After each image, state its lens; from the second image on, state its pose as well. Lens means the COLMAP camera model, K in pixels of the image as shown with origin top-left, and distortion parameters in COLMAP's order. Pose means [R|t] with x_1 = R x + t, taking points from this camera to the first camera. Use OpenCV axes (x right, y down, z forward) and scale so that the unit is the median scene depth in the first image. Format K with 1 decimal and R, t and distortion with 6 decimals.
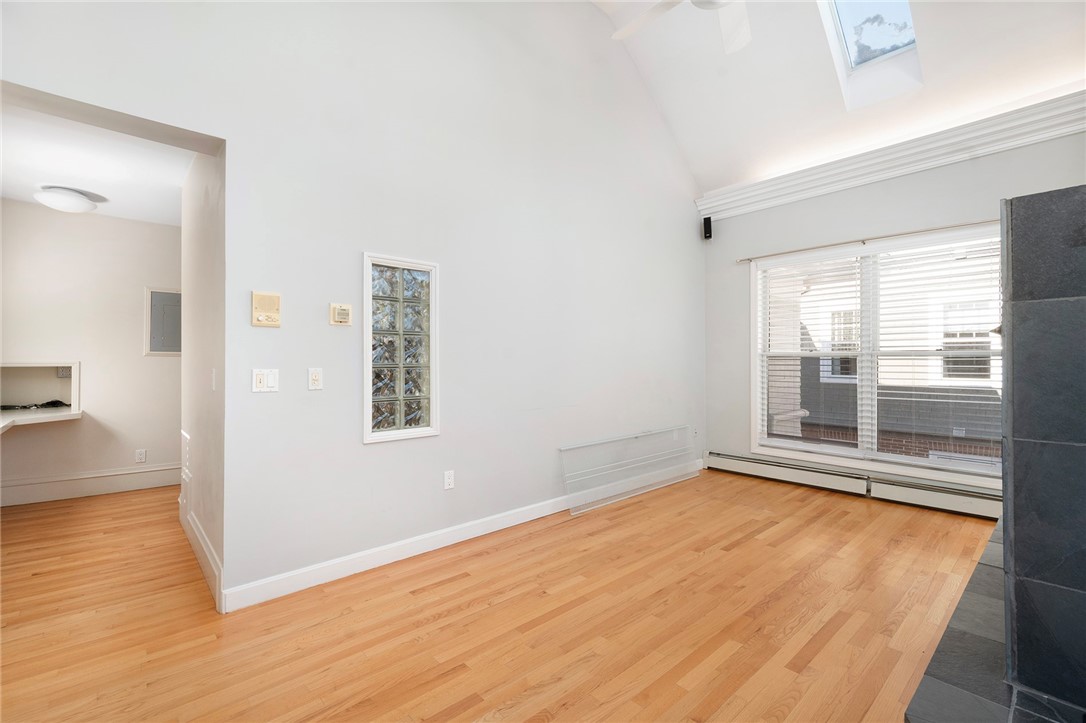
lens RADIAL K [[473.8, 0, 549.2], [0, 473.8, 360.2], [0, 0, 1]] dist [-0.000384, 0.000170]
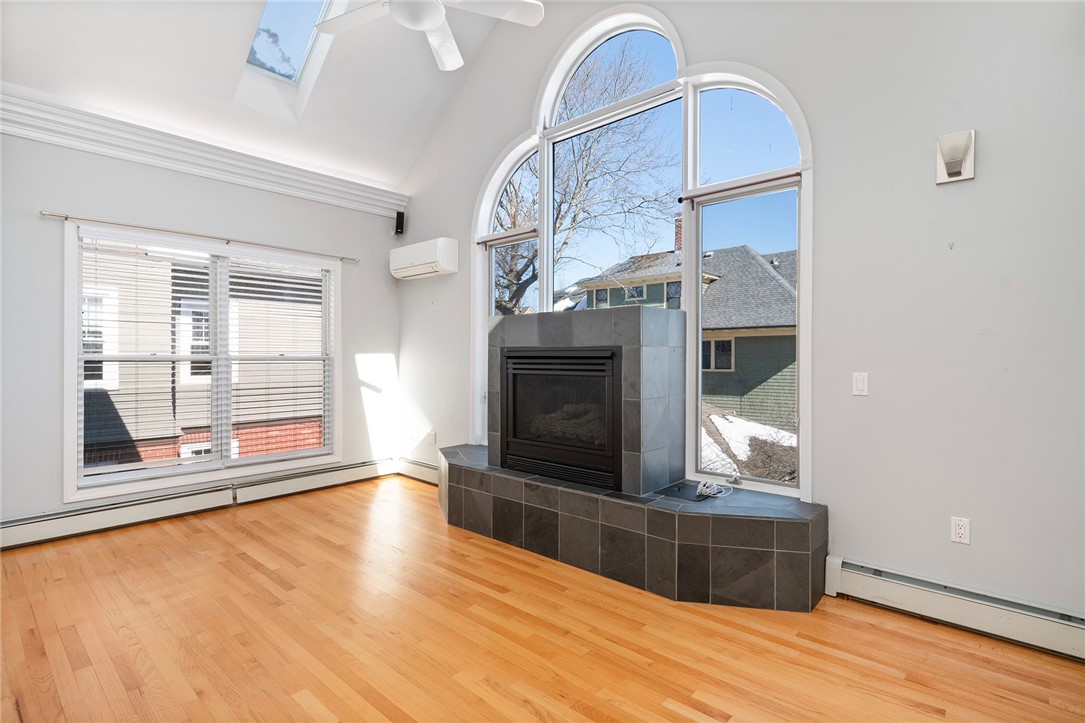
lens RADIAL K [[528.1, 0, 547.5], [0, 528.1, 357.9], [0, 0, 1]] dist [-0.004065, -0.001100]
pose [[-0.108430, -0.003233, 0.994099, -0.524584], [-0.000595, 0.999995, 0.003187, -0.019577], [-0.994104, -0.000246, -0.108431, 0.529892]]
